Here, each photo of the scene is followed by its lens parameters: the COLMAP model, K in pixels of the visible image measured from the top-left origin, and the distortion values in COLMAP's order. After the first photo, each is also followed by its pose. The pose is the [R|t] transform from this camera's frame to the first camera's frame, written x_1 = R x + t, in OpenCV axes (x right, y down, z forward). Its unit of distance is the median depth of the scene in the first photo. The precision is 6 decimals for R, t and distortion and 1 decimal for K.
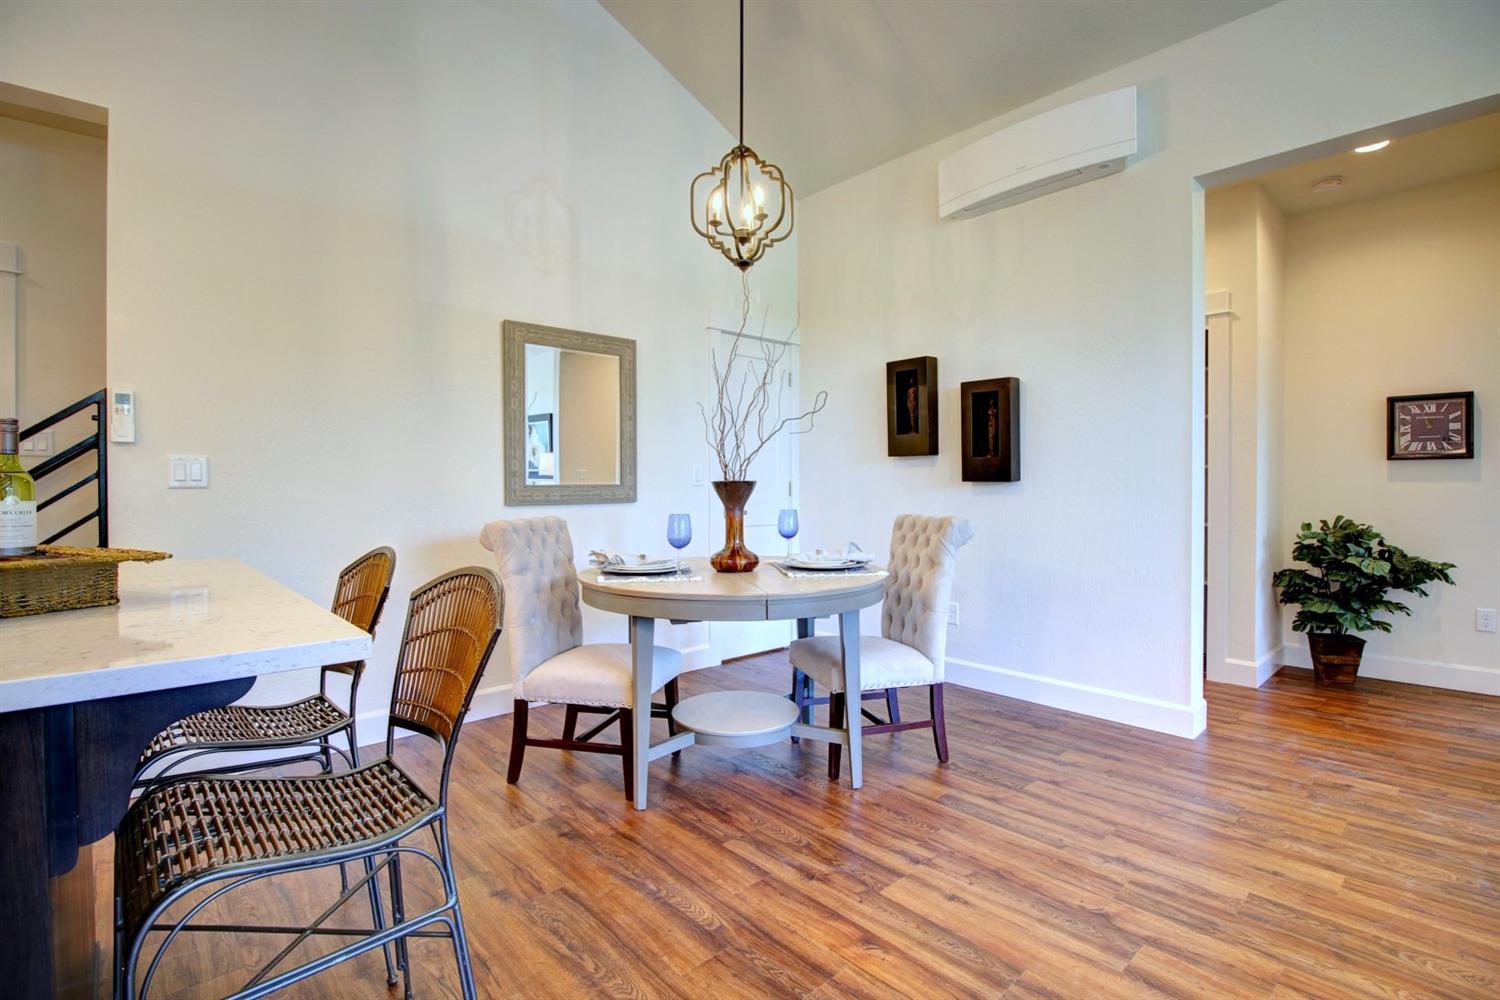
lens RADIAL K [[696.0, 0, 755.1], [0, 696.0, 492.2], [0, 0, 1]] dist [0.000036, -0.012729]
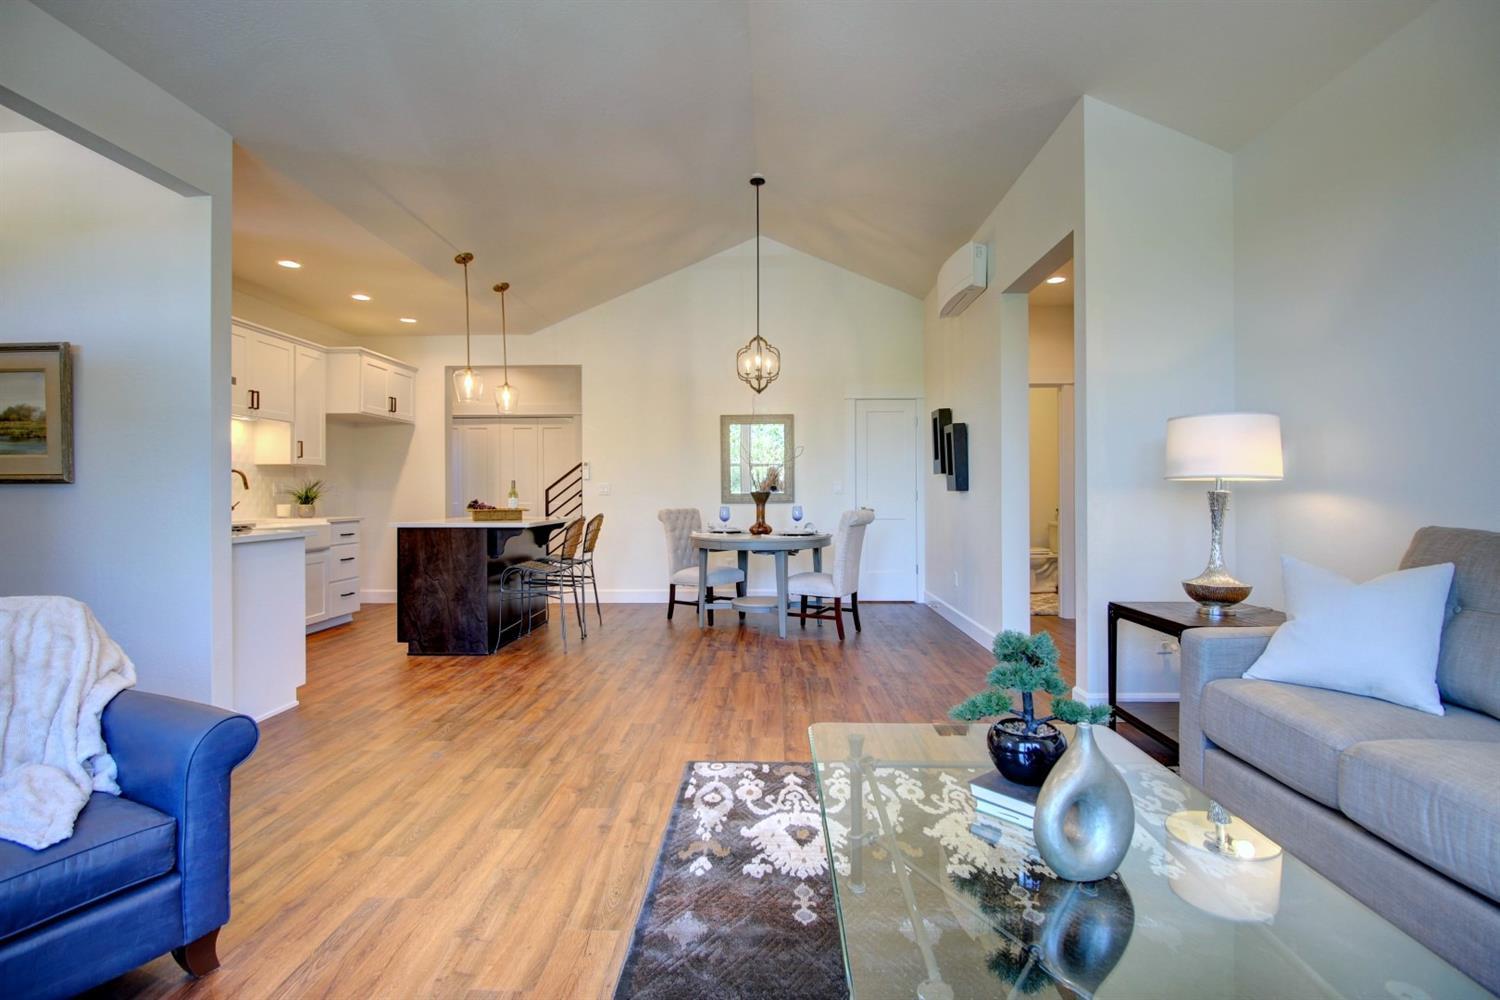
lens RADIAL K [[696.0, 0, 755.1], [0, 696.0, 492.2], [0, 0, 1]] dist [0.000036, -0.012729]
pose [[0.718686, -0.001901, -0.695332, 1.840931], [-0.002845, 0.999980, -0.005675, -0.004067], [0.695329, 0.006057, 0.718666, -0.688226]]
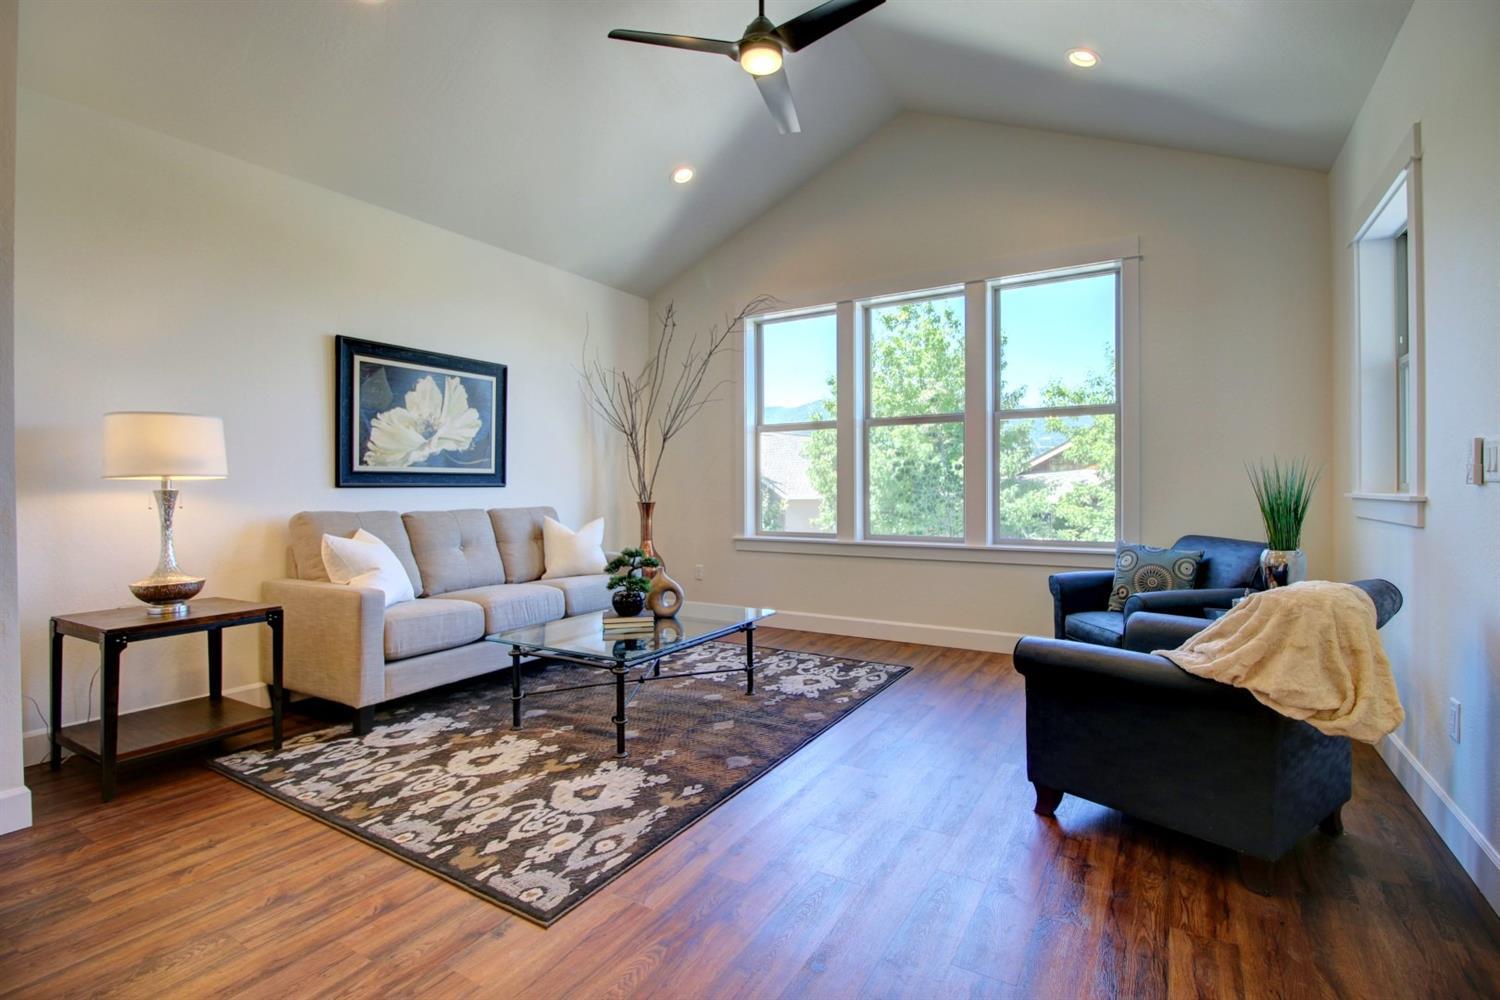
lens RADIAL K [[696.0, 0, 755.1], [0, 696.0, 492.2], [0, 0, 1]] dist [0.000036, -0.012729]
pose [[-0.284727, -0.001962, 0.958607, -0.039342], [0.013378, 0.999892, 0.006020, -0.006552], [-0.958515, 0.014538, -0.284670, 0.176281]]
